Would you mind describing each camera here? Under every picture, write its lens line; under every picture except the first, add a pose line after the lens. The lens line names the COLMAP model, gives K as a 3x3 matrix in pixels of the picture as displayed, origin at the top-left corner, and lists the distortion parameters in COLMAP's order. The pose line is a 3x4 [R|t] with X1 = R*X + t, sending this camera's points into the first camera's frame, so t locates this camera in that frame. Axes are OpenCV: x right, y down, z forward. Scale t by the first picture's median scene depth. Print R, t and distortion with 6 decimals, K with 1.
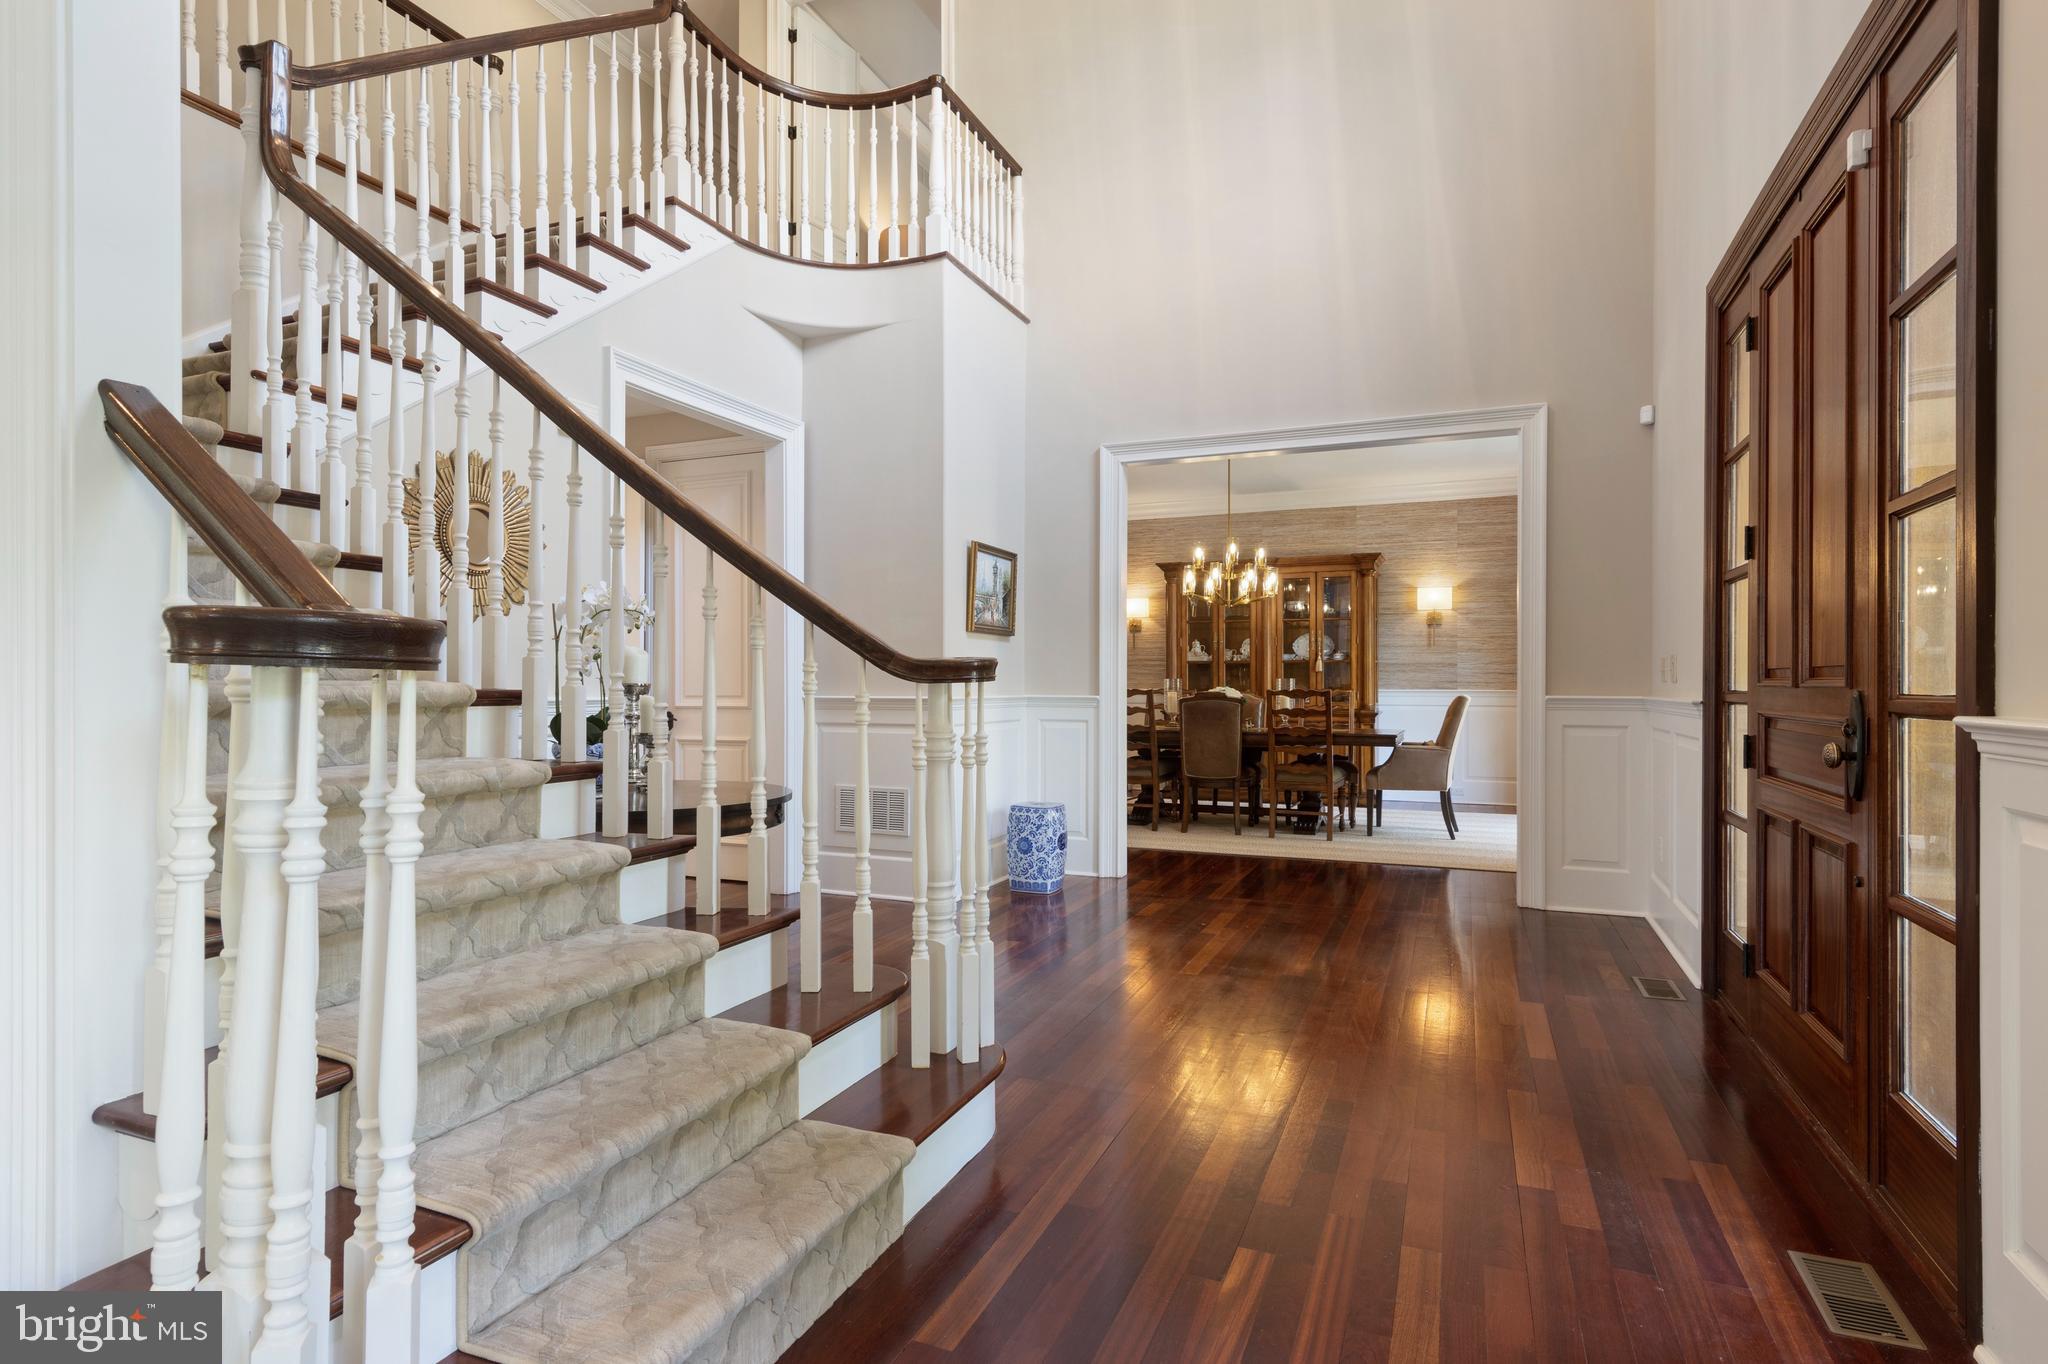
lens RADIAL K [[1044.6, 0, 1024.0], [0, 1044.6, 682.0], [0, 0, 1]] dist [0.022993, -0.013231]
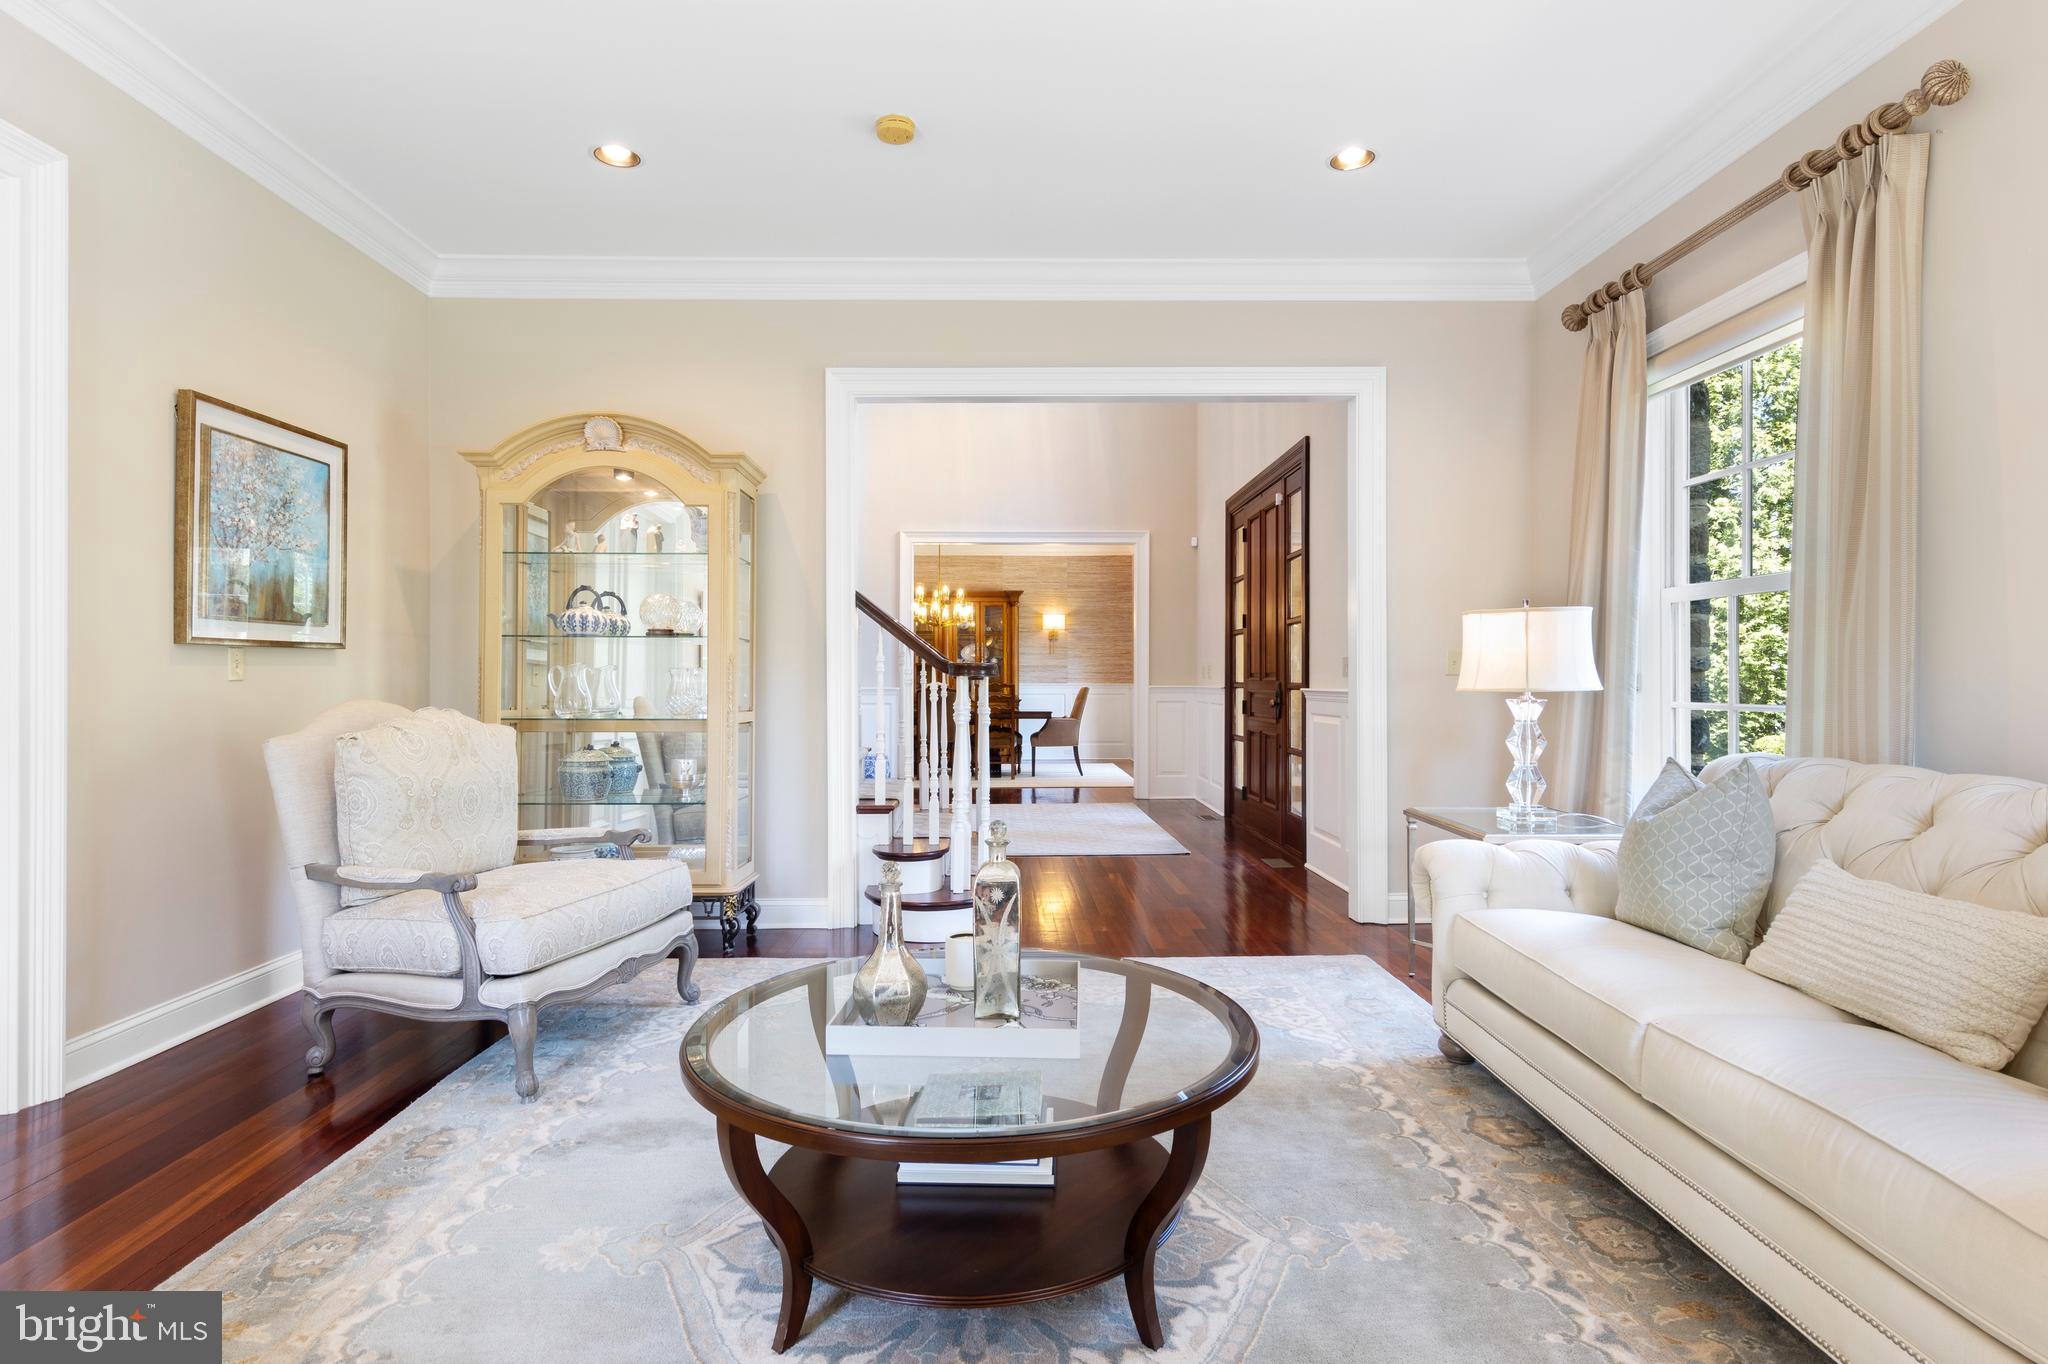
lens RADIAL K [[1044.6, 0, 1024.0], [0, 1044.6, 682.0], [0, 0, 1]] dist [0.022993, -0.013231]
pose [[0.912259, -0.003271, 0.409601, -0.675456], [0.002044, 0.999992, 0.003434, -0.001251], [-0.409609, -0.002295, 0.912258, -0.879225]]
